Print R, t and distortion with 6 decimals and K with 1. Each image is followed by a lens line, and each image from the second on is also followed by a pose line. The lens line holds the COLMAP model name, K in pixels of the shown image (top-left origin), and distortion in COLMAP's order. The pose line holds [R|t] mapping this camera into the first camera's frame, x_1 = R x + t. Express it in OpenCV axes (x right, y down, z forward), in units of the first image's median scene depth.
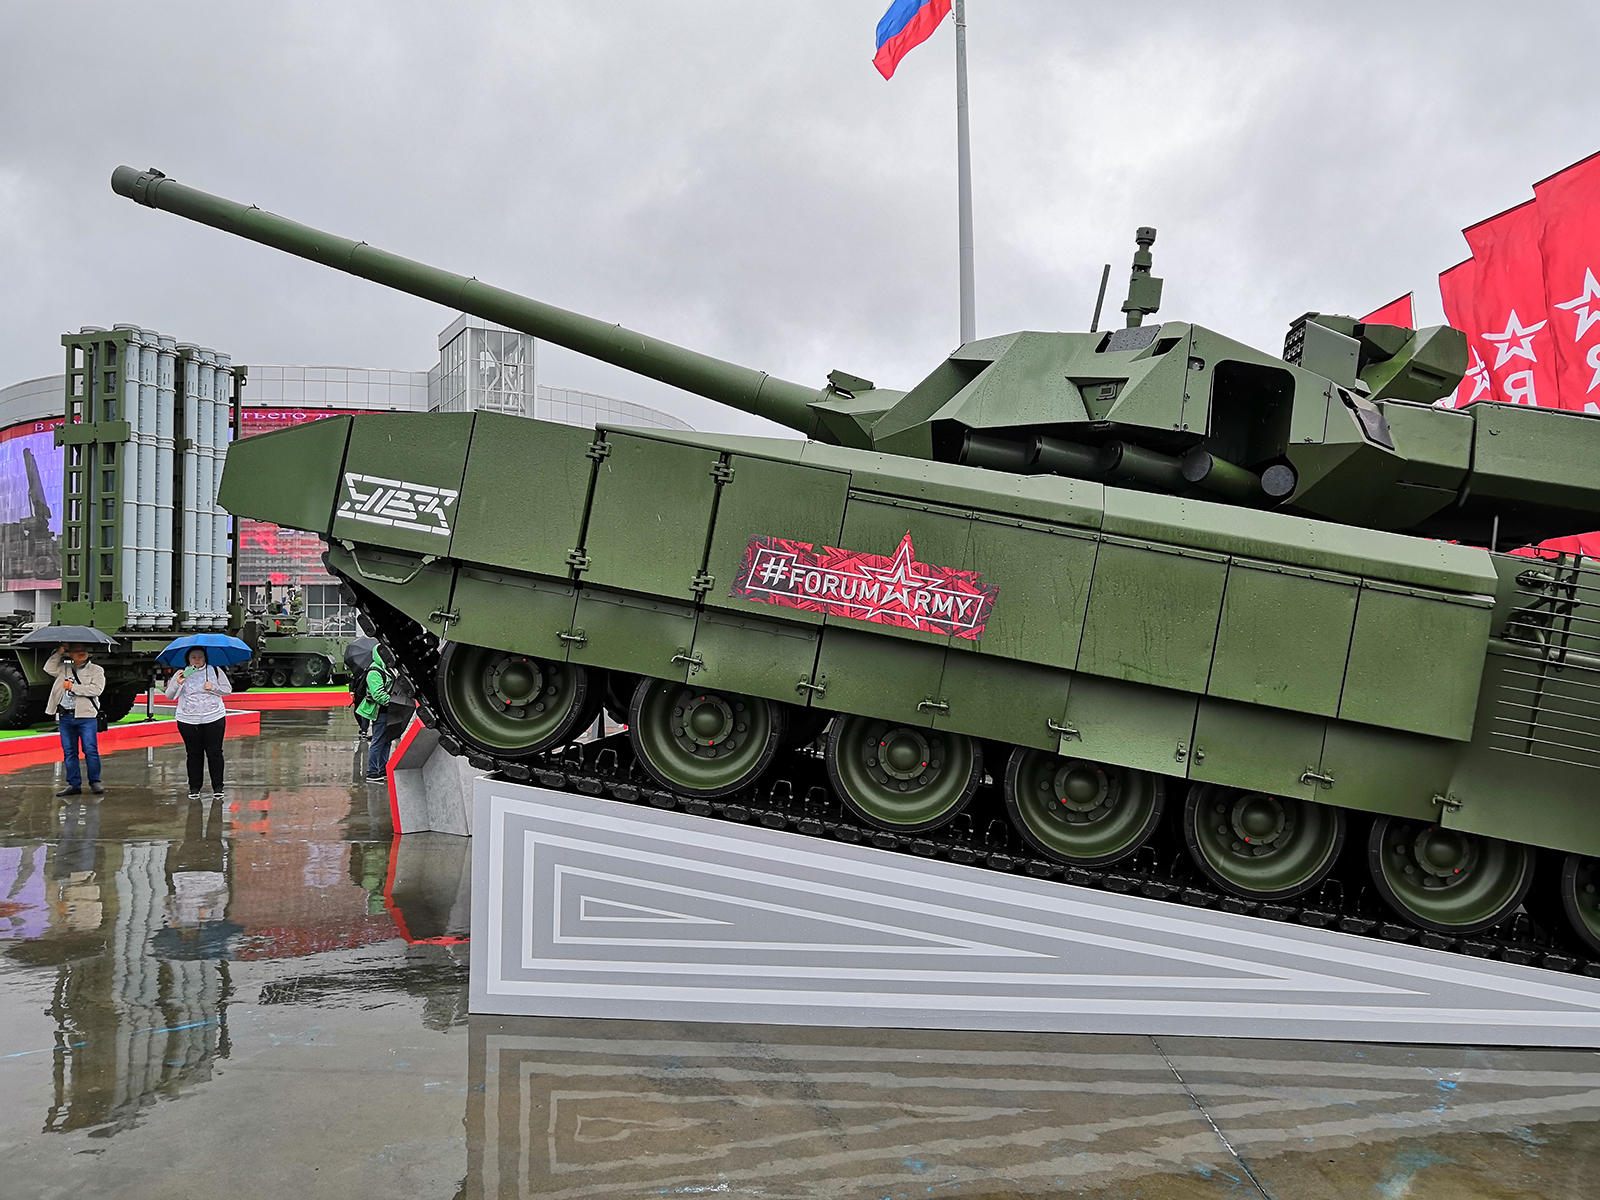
lens RADIAL K [[1216.1, 0, 777.3], [0, 1216.1, 604.7], [0, 0, 1]] dist [-0.024314, -0.011482]
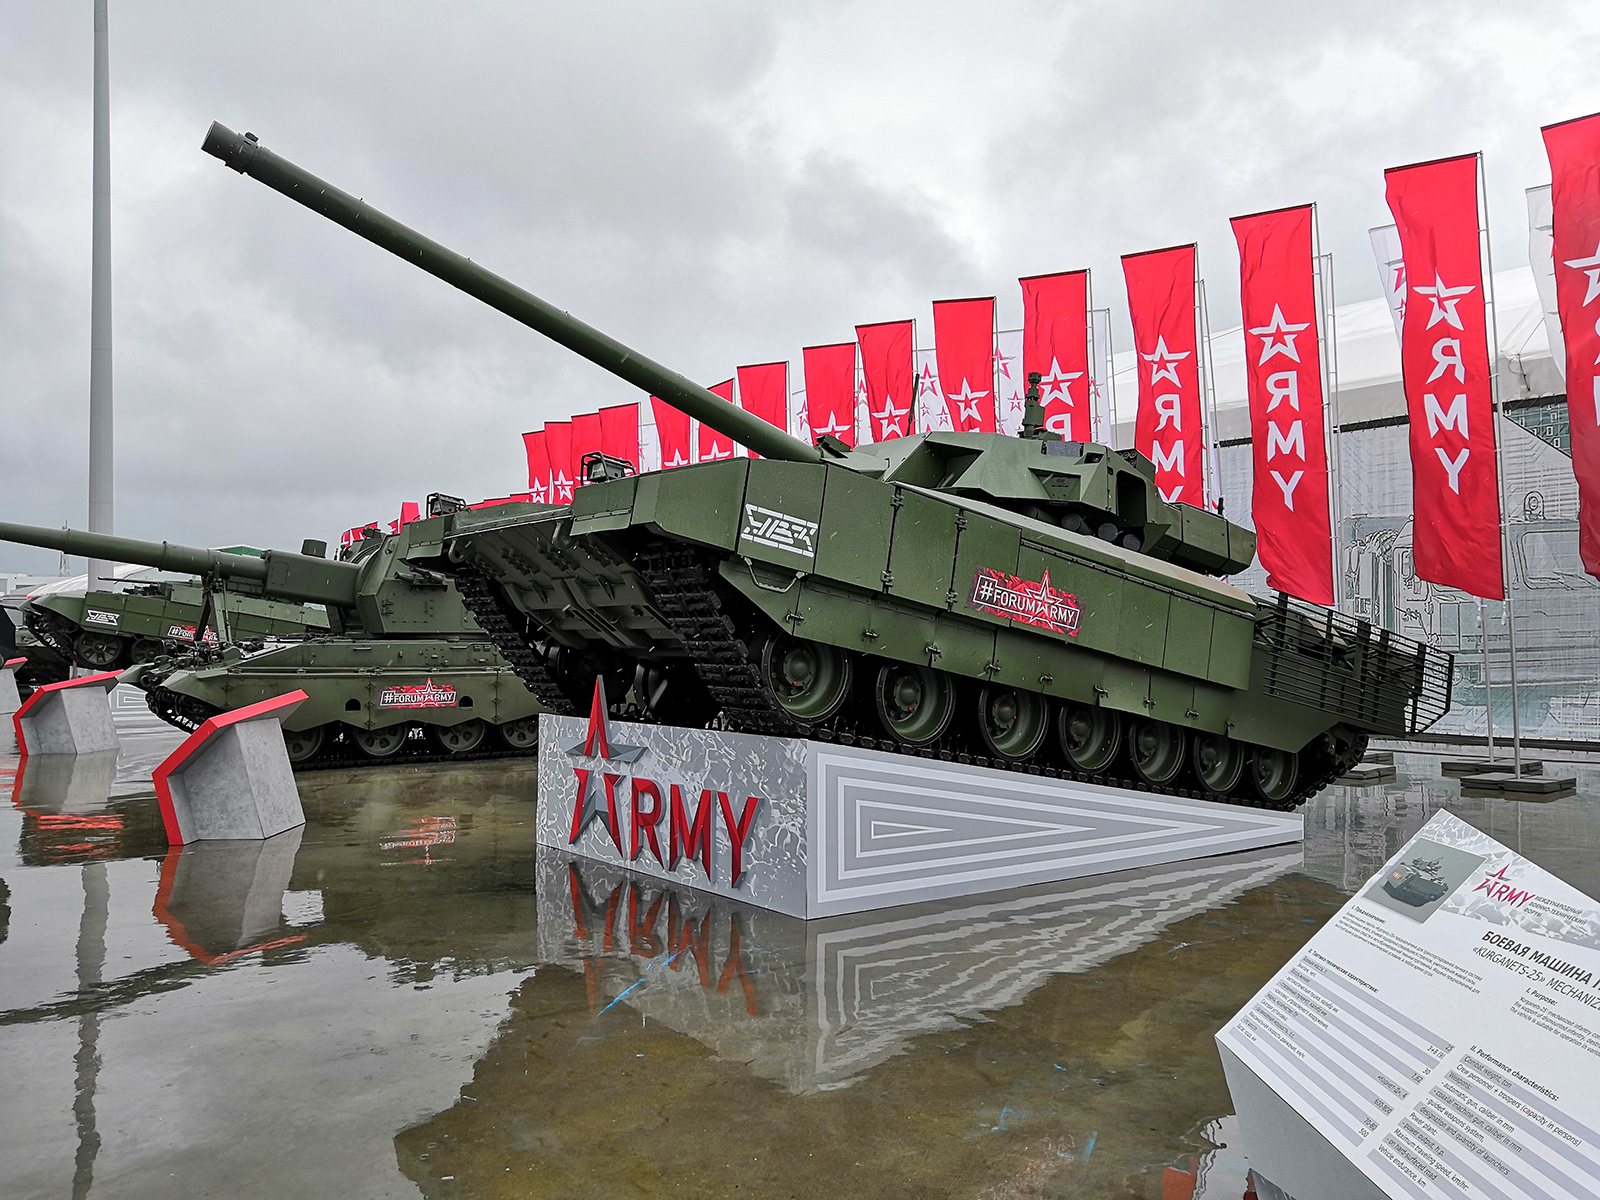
lens RADIAL K [[1217.7, 0, 794.3], [0, 1217.7, 604.6], [0, 0, 1]] dist [0.018257, -0.067344]
pose [[0.755706, 0.016743, 0.654697, -1.153352], [-0.015736, 0.999849, -0.007406, 0.004631], [-0.654722, -0.004705, 0.755856, 0.009093]]
